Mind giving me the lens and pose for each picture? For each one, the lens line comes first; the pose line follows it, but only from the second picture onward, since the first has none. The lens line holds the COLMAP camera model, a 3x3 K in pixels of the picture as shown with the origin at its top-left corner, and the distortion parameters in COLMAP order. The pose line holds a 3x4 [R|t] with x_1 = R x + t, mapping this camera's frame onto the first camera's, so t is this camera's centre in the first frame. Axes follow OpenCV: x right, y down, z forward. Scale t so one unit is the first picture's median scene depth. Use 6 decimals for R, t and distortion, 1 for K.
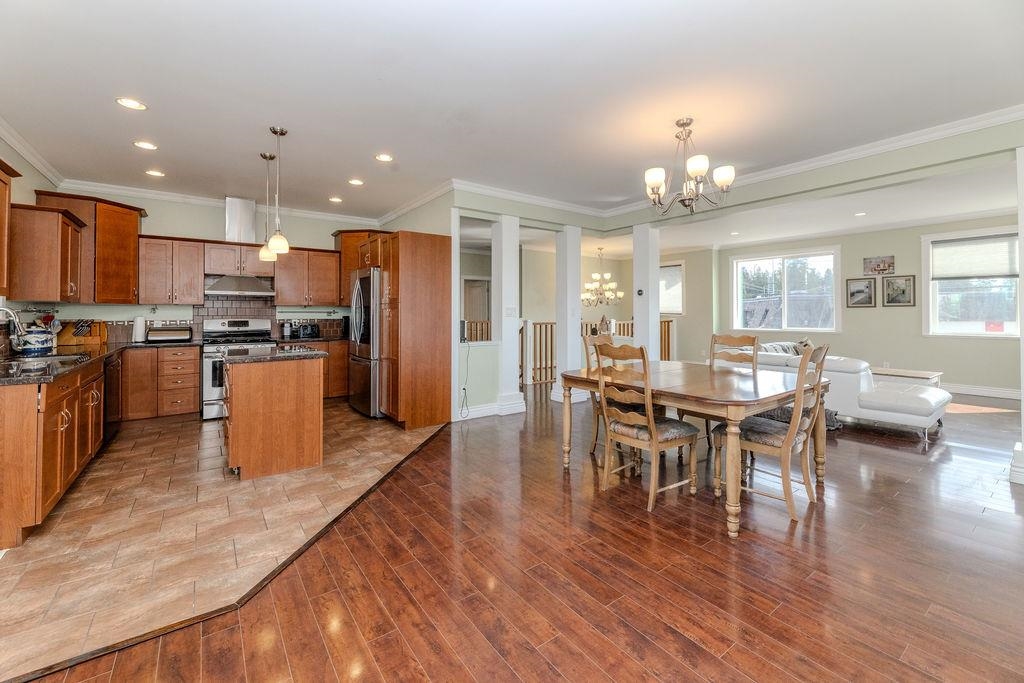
lens RADIAL K [[426.6, 0, 506.3], [0, 426.6, 308.8], [0, 0, 1]] dist [0.006678, -0.002514]
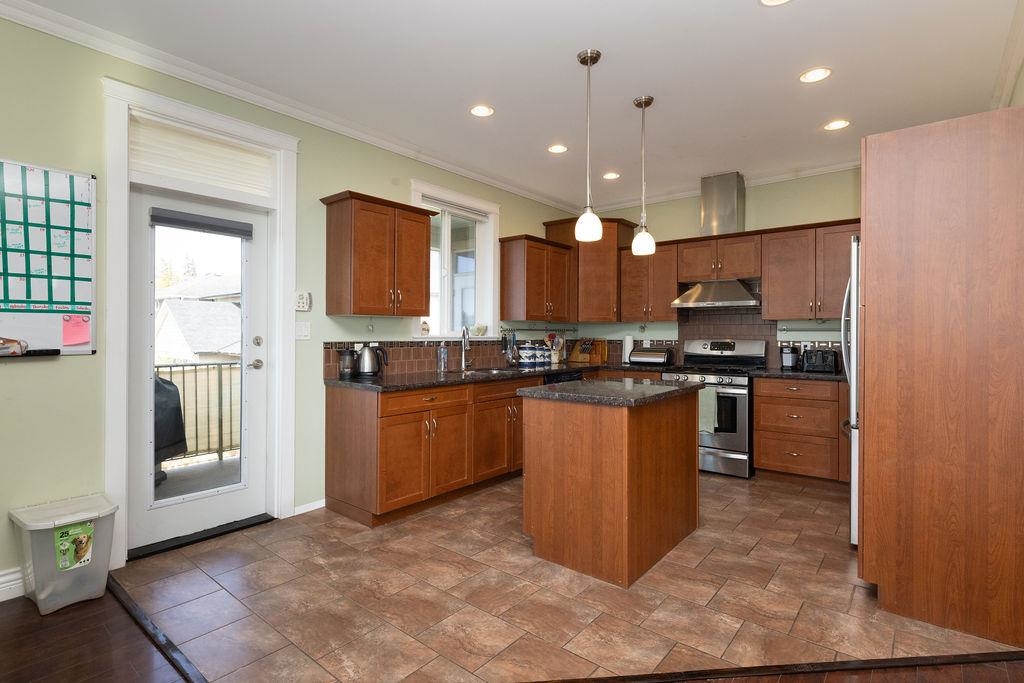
lens RADIAL K [[508.4, 0, 505.4], [0, 508.4, 335.5], [0, 0, 1]] dist [-0.003013, -0.001672]
pose [[0.247969, 0.005084, -0.968755, 0.152996], [0.007560, 0.999946, 0.007182, 0.009159], [0.968739, -0.009105, 0.247917, 0.509361]]
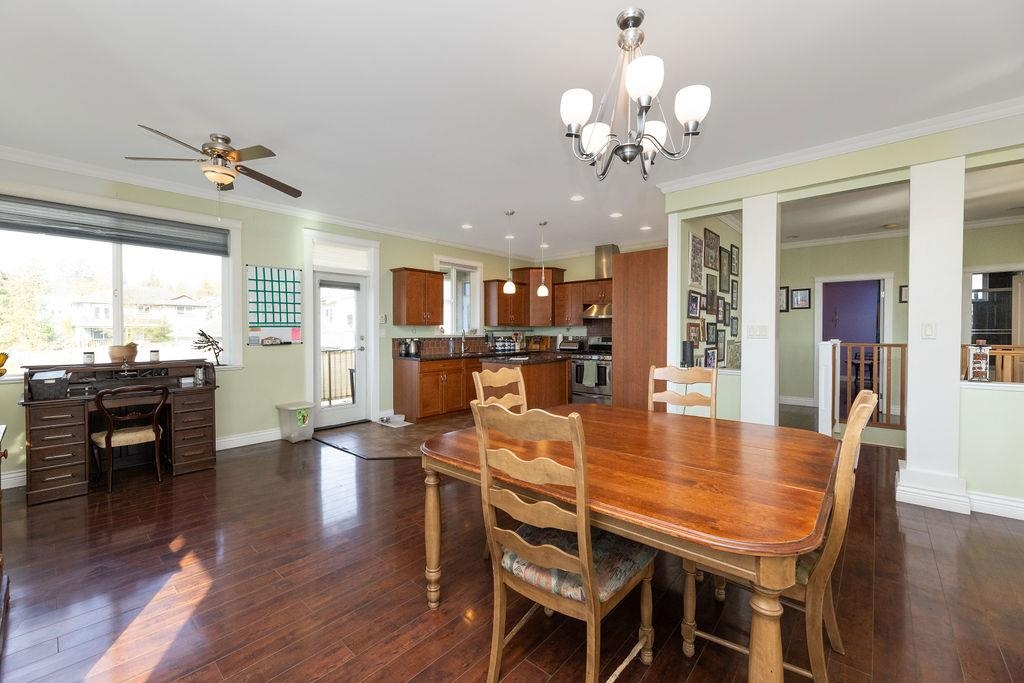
lens RADIAL K [[426.6, 0, 499.3], [0, 426.6, 333.4], [0, 0, 1]] dist [0.006678, -0.002514]
pose [[0.200583, 0.007721, -0.979646, 0.717711], [0.013227, 0.999856, 0.010589, -0.002796], [0.979587, -0.015082, 0.200452, 0.494828]]
